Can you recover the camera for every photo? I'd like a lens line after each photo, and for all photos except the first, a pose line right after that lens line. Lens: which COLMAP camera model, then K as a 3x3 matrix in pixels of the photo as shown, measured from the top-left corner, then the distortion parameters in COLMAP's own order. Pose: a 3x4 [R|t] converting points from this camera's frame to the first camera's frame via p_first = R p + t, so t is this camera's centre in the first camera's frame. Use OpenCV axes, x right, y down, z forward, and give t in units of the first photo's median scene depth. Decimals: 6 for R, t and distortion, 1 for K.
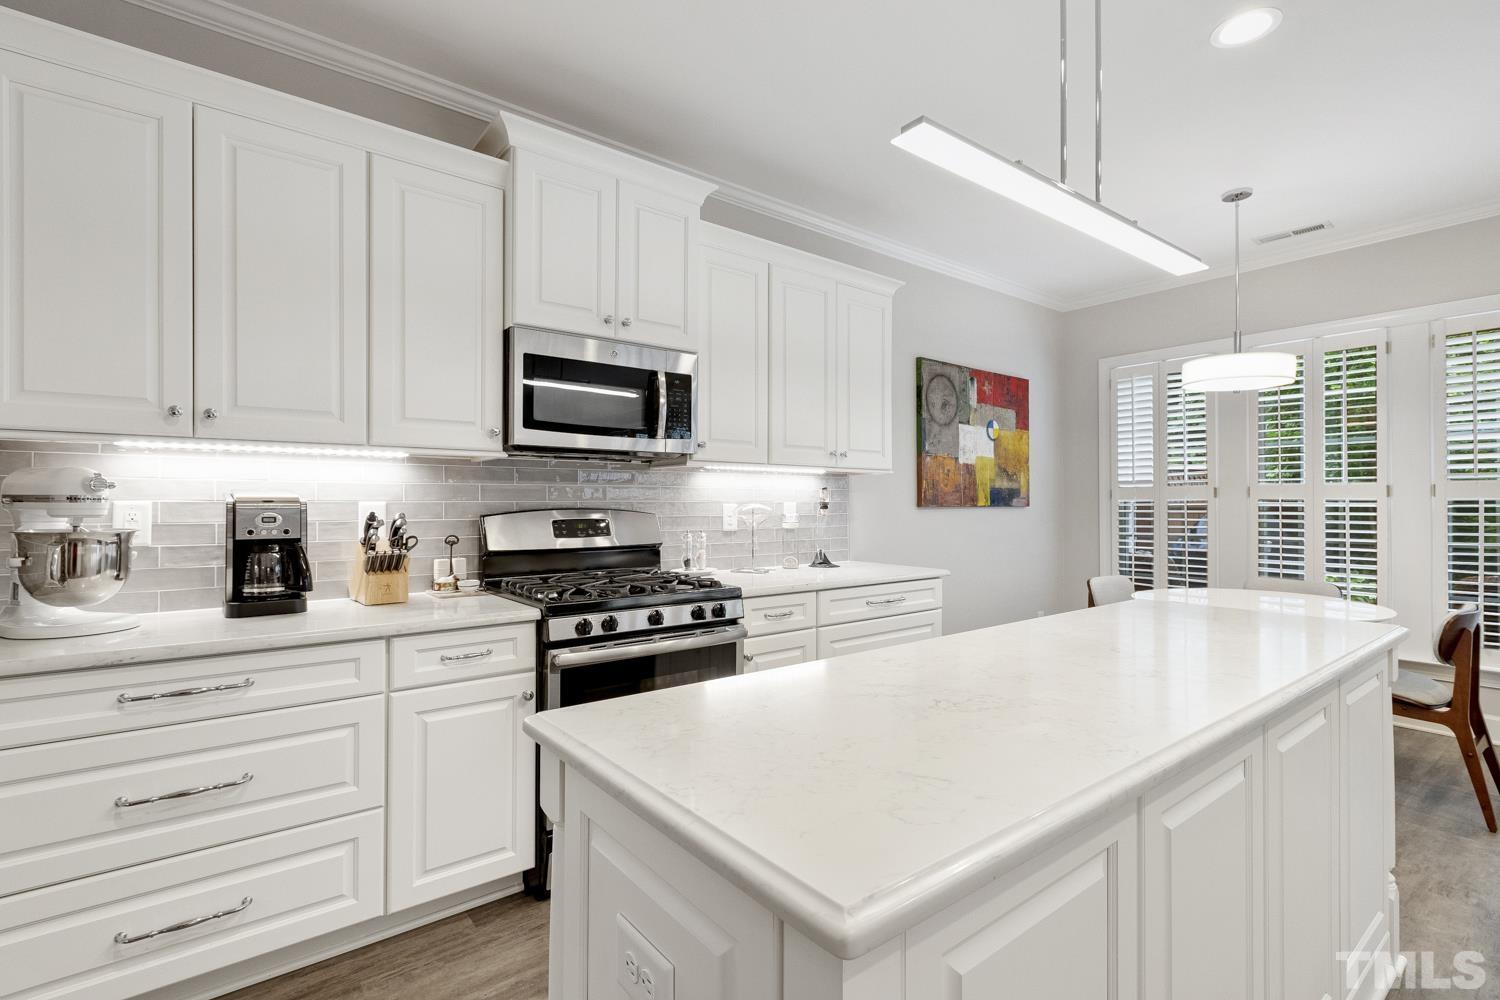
lens RADIAL K [[684.0, 0, 748.6], [0, 684.0, 500.7], [0, 0, 1]] dist [0.000481, 0.000945]
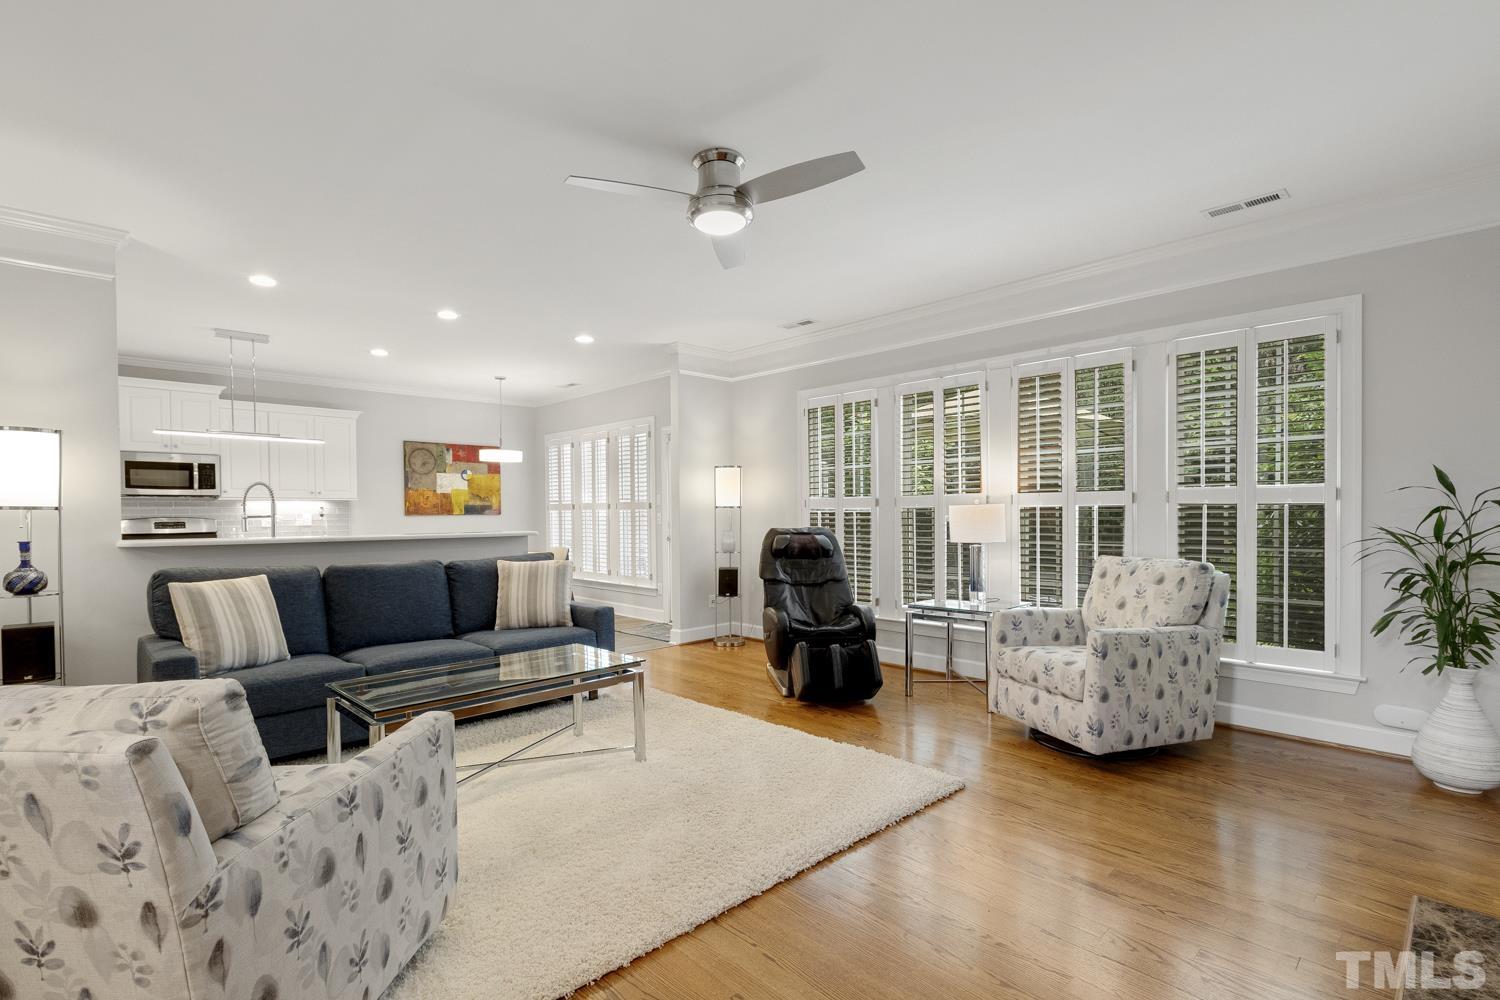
lens RADIAL K [[684.0, 0, 742.1], [0, 684.0, 523.4], [0, 0, 1]] dist [0.000481, 0.000945]
pose [[0.993601, -0.005319, 0.112824, 0.945386], [0.002375, 0.999654, 0.026215, -0.015983], [-0.112924, -0.025779, 0.993269, -1.045648]]
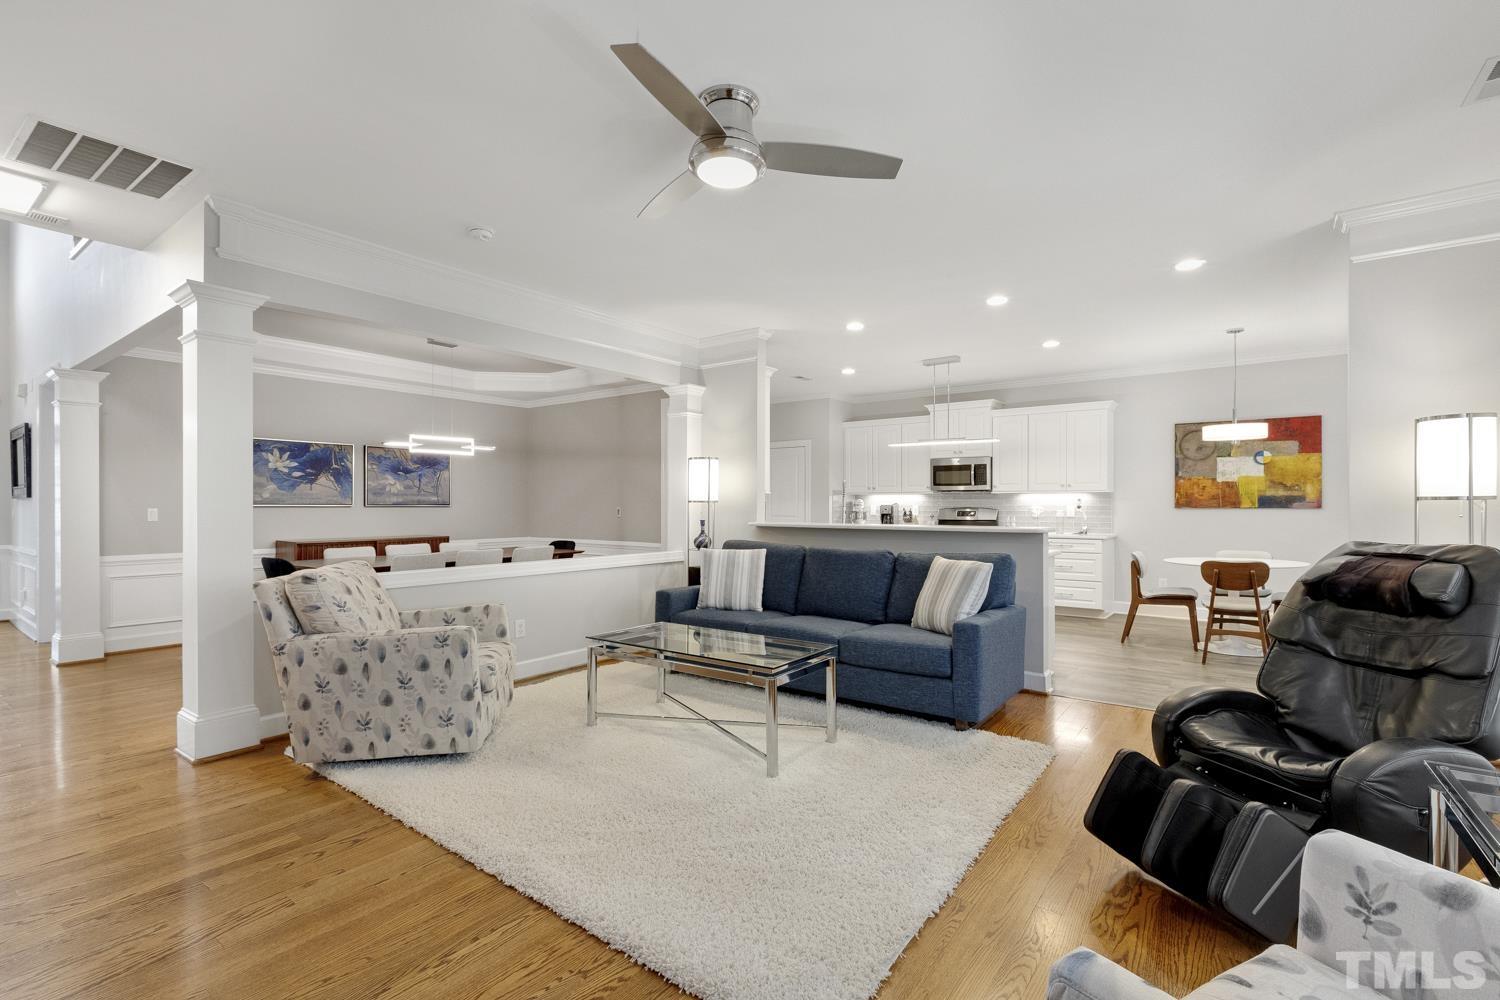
lens RADIAL K [[684.0, 0, 747.5], [0, 684.0, 504.5], [0, 0, 1]] dist [0.000481, 0.000945]
pose [[0.274543, 0.002413, -0.961572, 1.552943], [0.007110, 0.999964, 0.004540, -0.015040], [0.961549, -0.008083, 0.274516, -0.525634]]
